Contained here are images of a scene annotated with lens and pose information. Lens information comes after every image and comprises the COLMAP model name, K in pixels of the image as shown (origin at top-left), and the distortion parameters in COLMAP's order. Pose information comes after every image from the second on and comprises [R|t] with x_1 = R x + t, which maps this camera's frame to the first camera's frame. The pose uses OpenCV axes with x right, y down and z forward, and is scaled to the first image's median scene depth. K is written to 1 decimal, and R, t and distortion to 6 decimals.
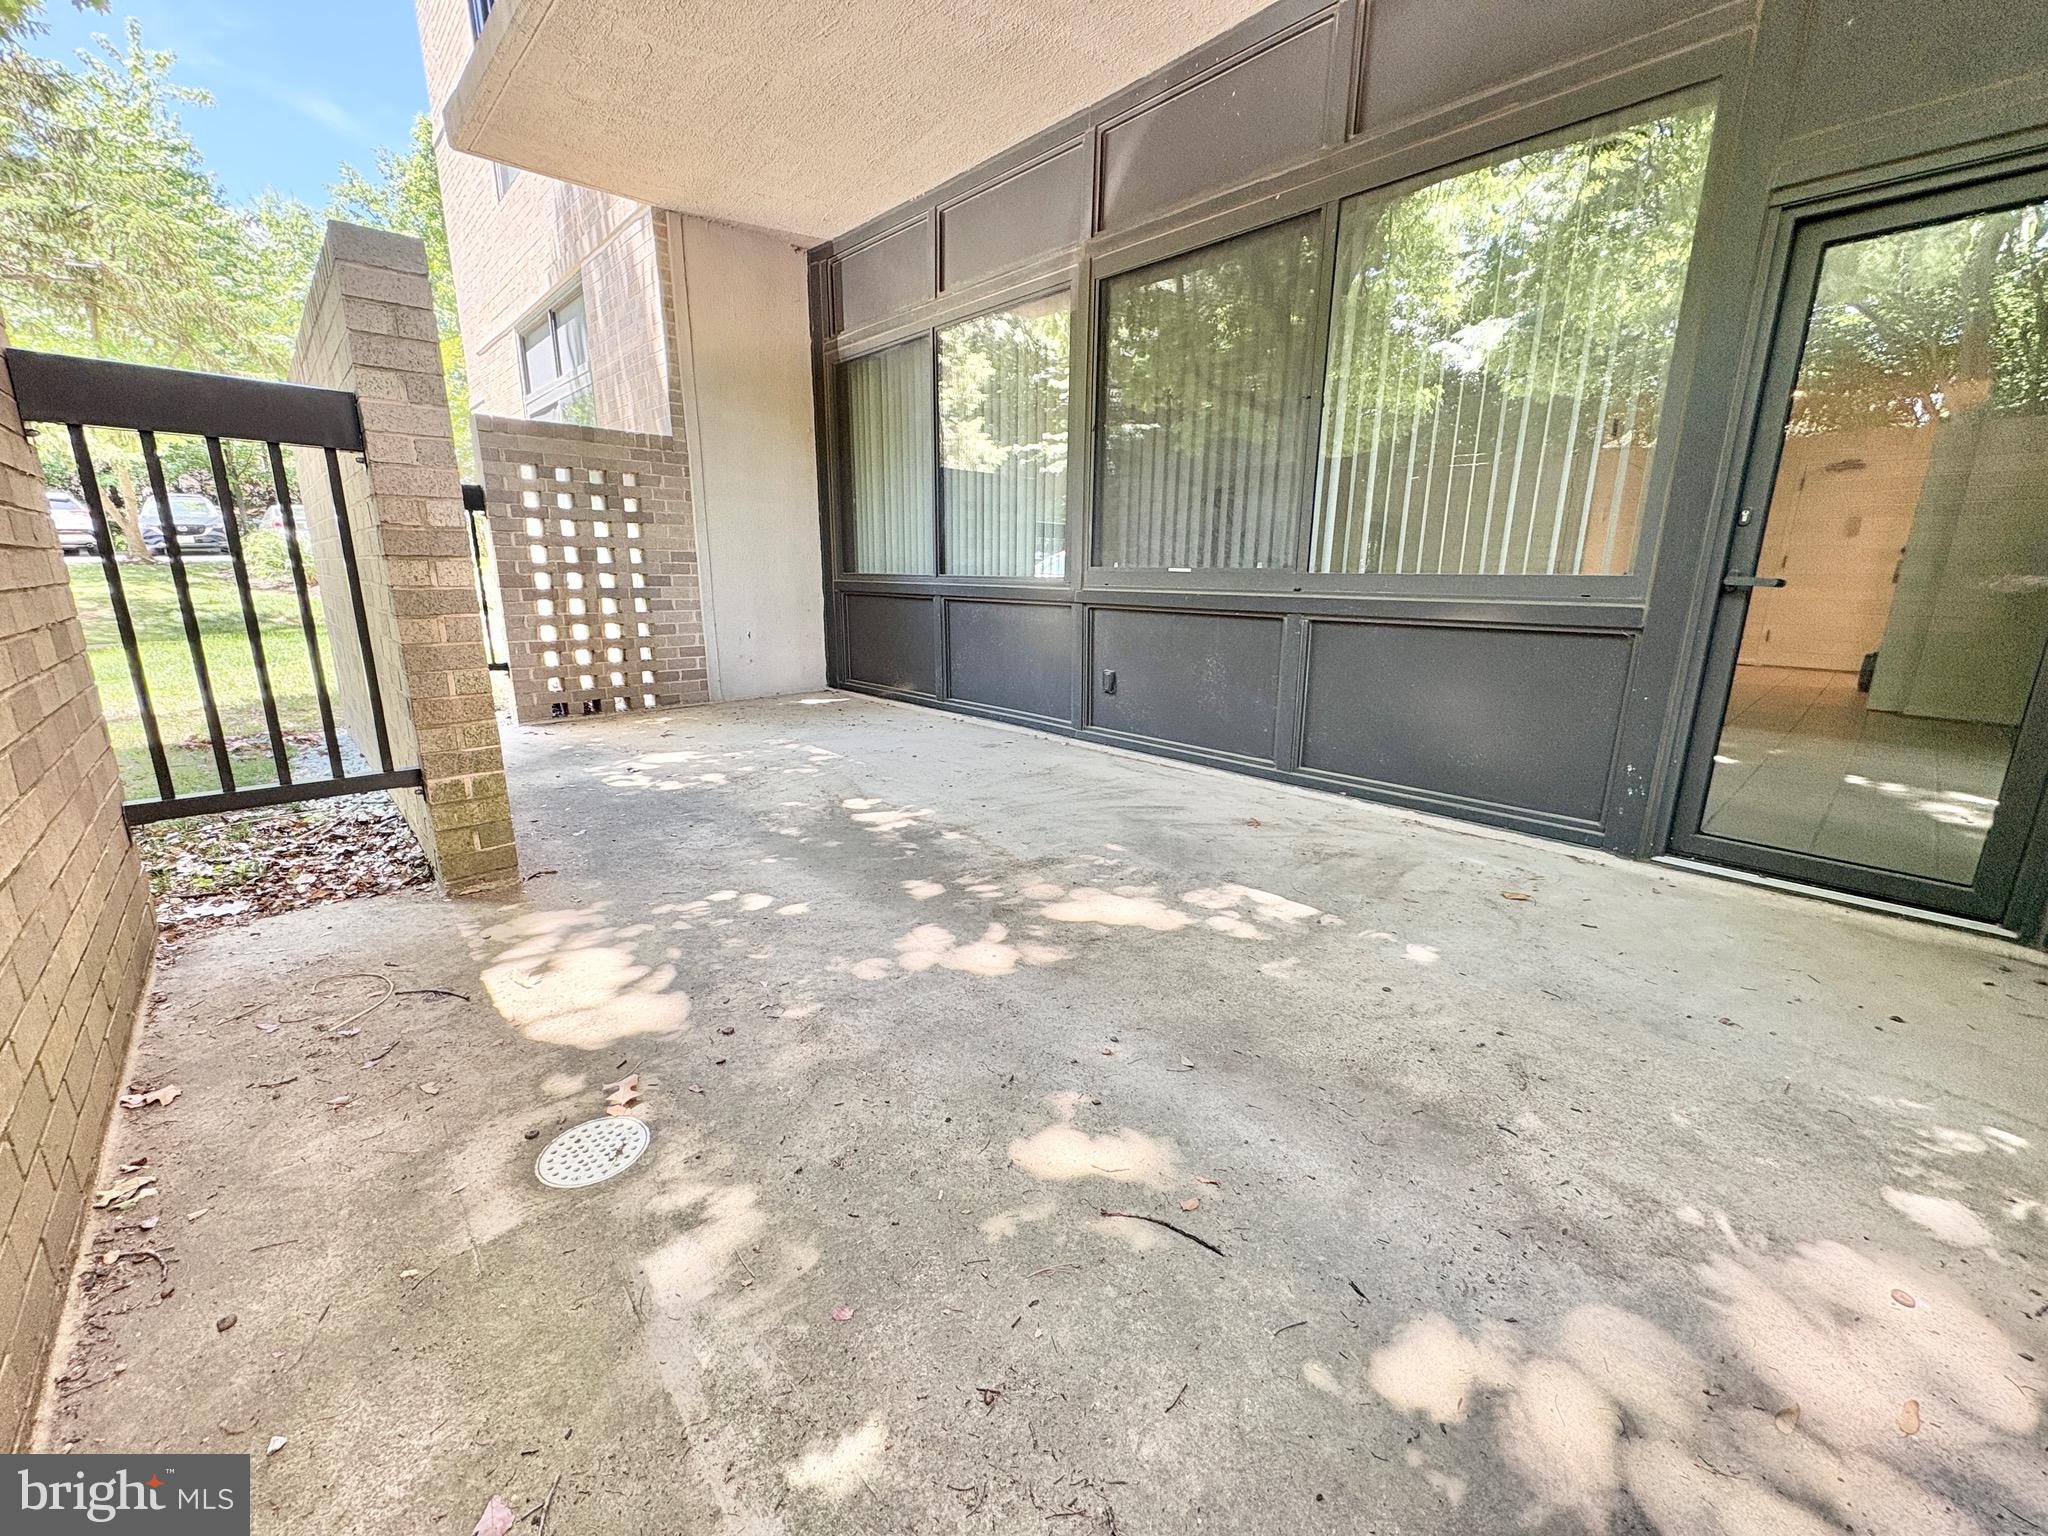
lens RADIAL K [[810.5, 0, 1024.1], [0, 810.5, 766.8], [0, 0, 1]] dist [-0.000264, 0.000436]
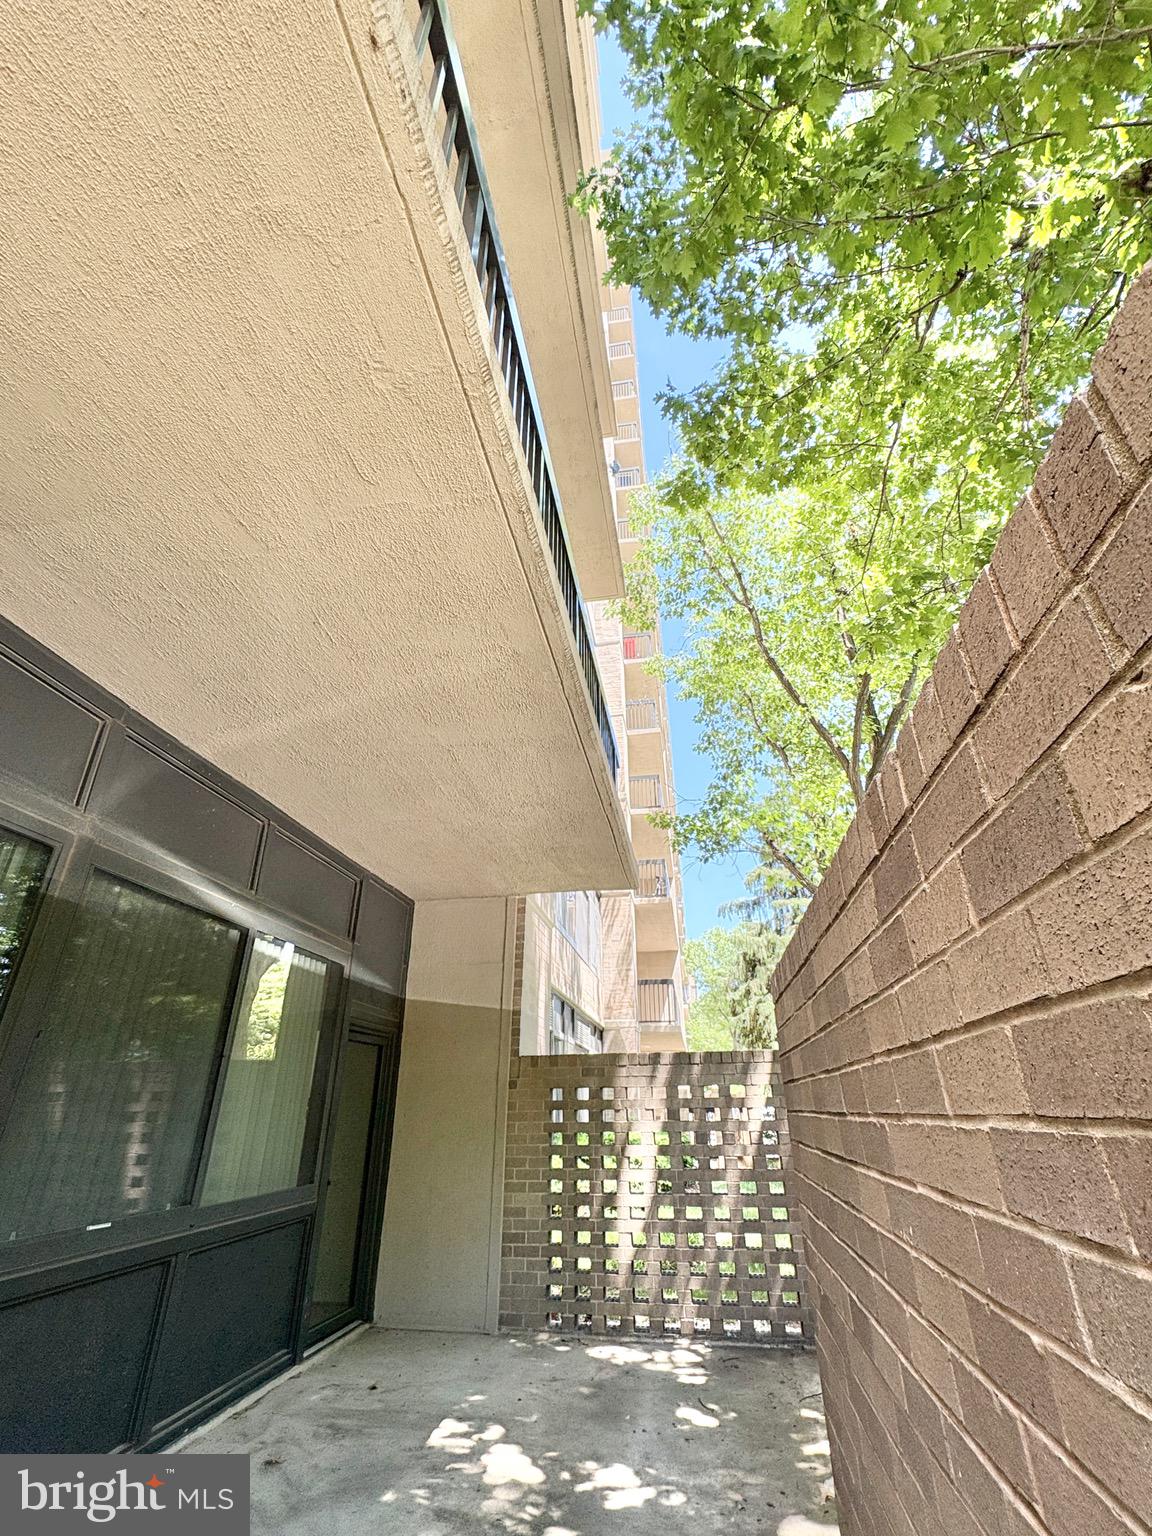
lens RADIAL K [[673.5, 0, 576.0], [0, 673.5, 768.0], [0, 0, 1]] dist [0.001360, 0.000003]
pose [[-0.609783, 0.351984, 0.710121, -0.885730], [0.186171, 0.934517, -0.303345, -0.425613], [-0.770393, -0.052770, -0.635382, 1.201277]]
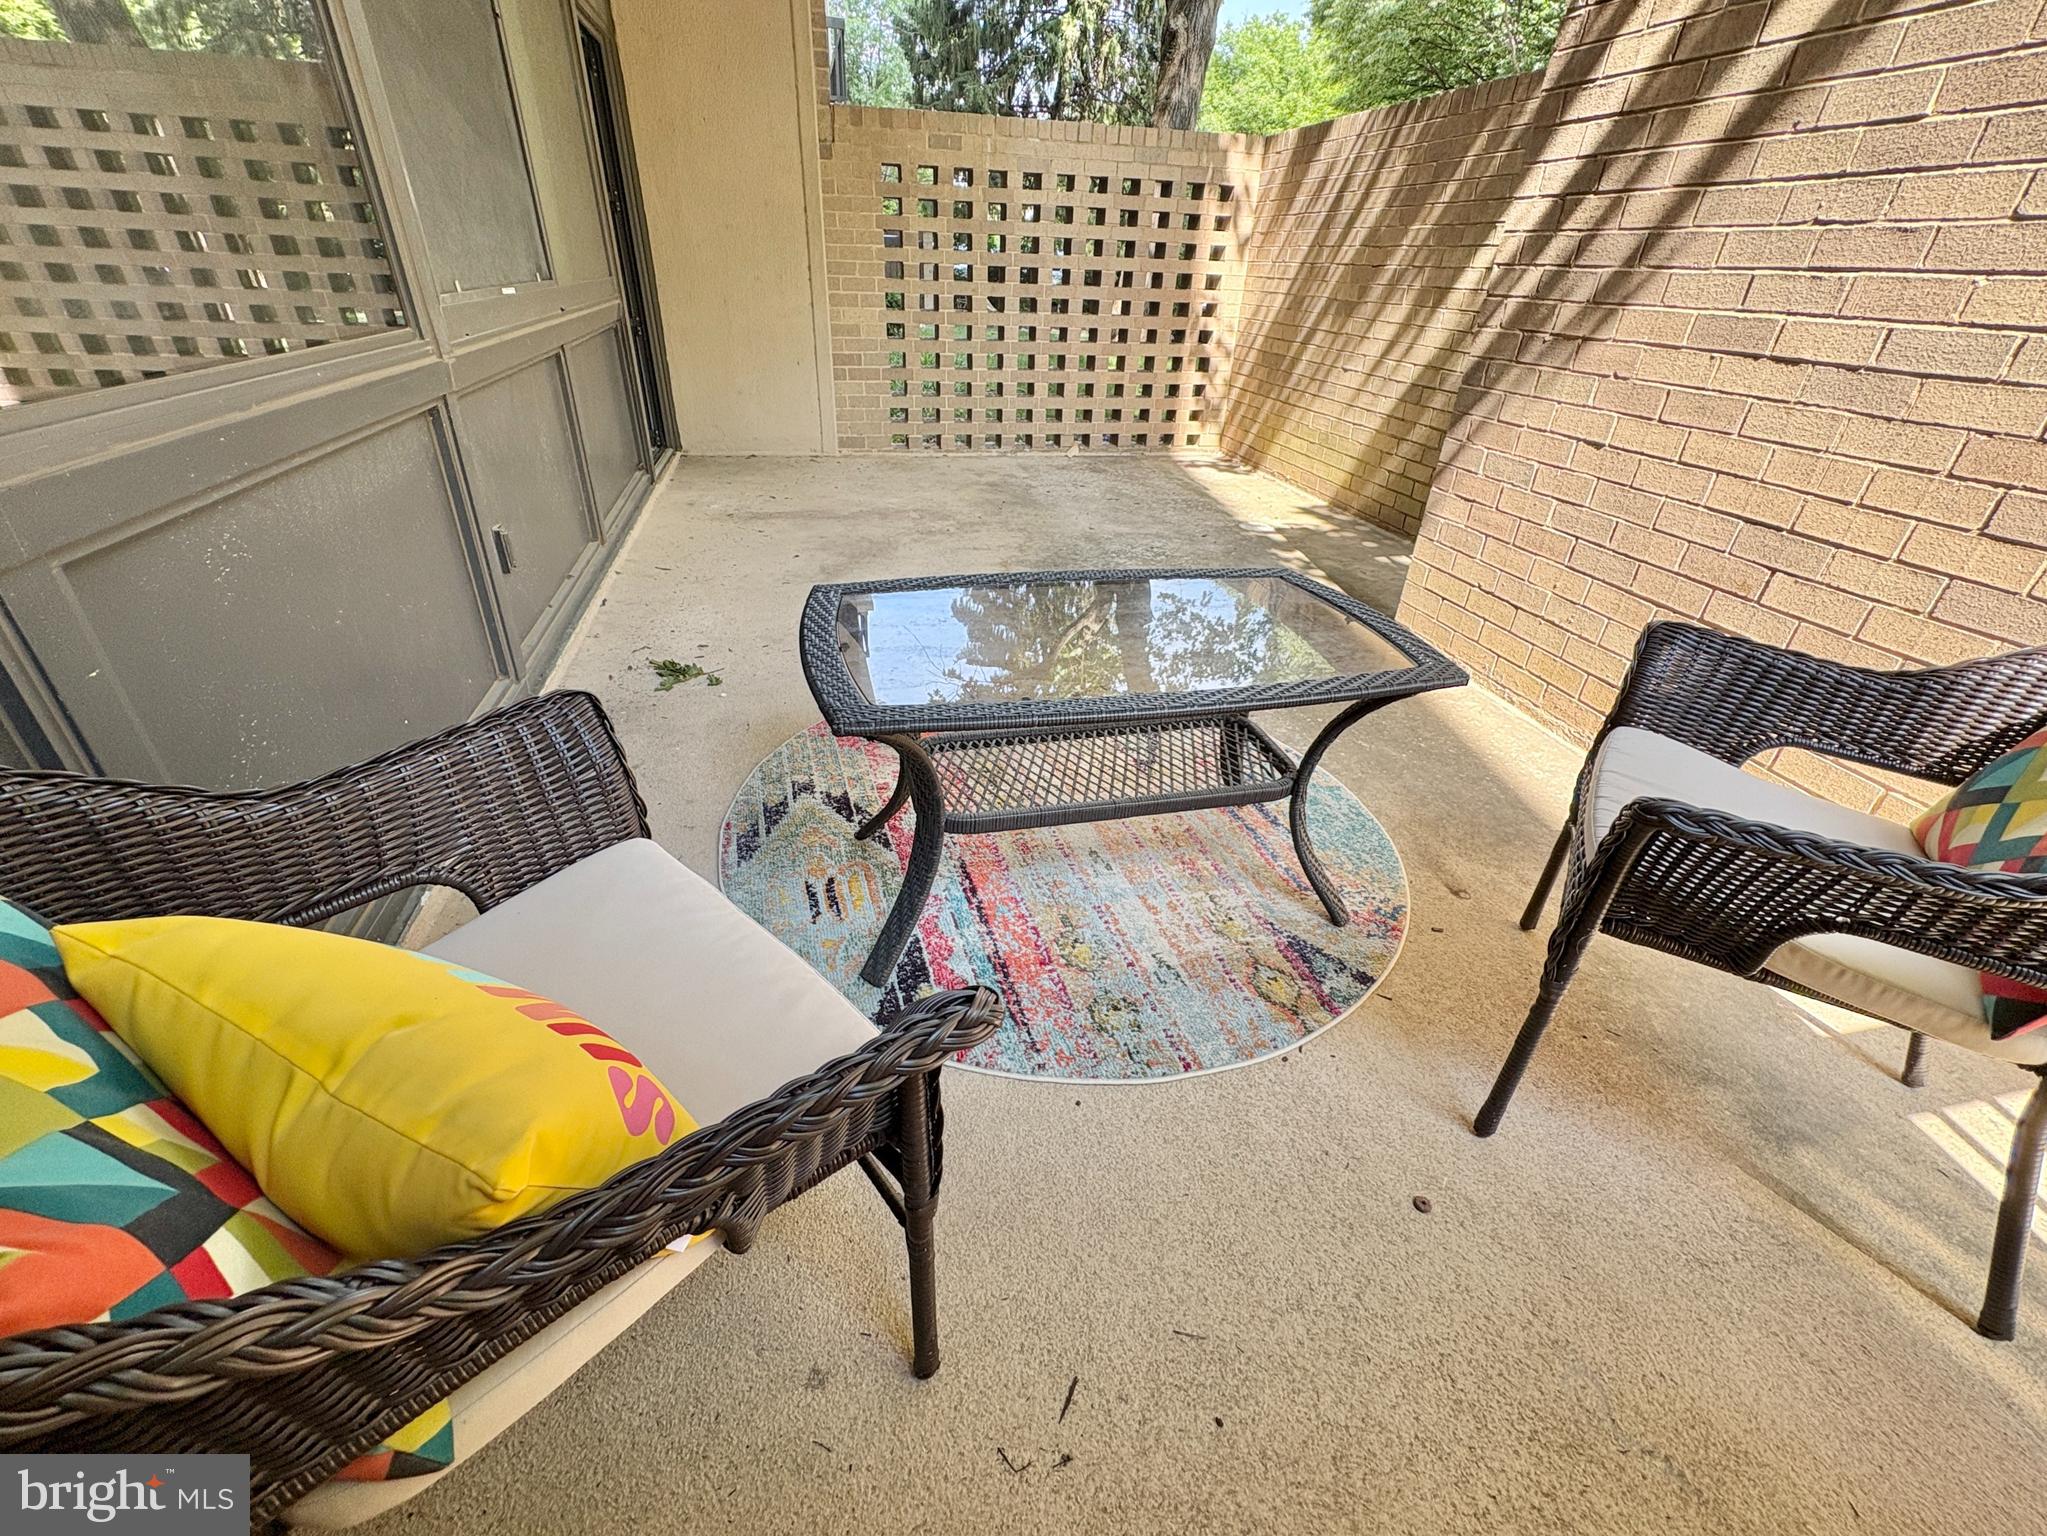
lens RADIAL K [[852.7, 0, 1023.5], [0, 852.7, 768.0], [0, 0, 1]] dist [0.000769, 0.000221]
pose [[-0.866900, -0.290240, 0.405271, -0.522457], [0.071416, 0.732309, 0.677217, -0.417806], [-0.493339, 0.616023, -0.614111, 1.543903]]
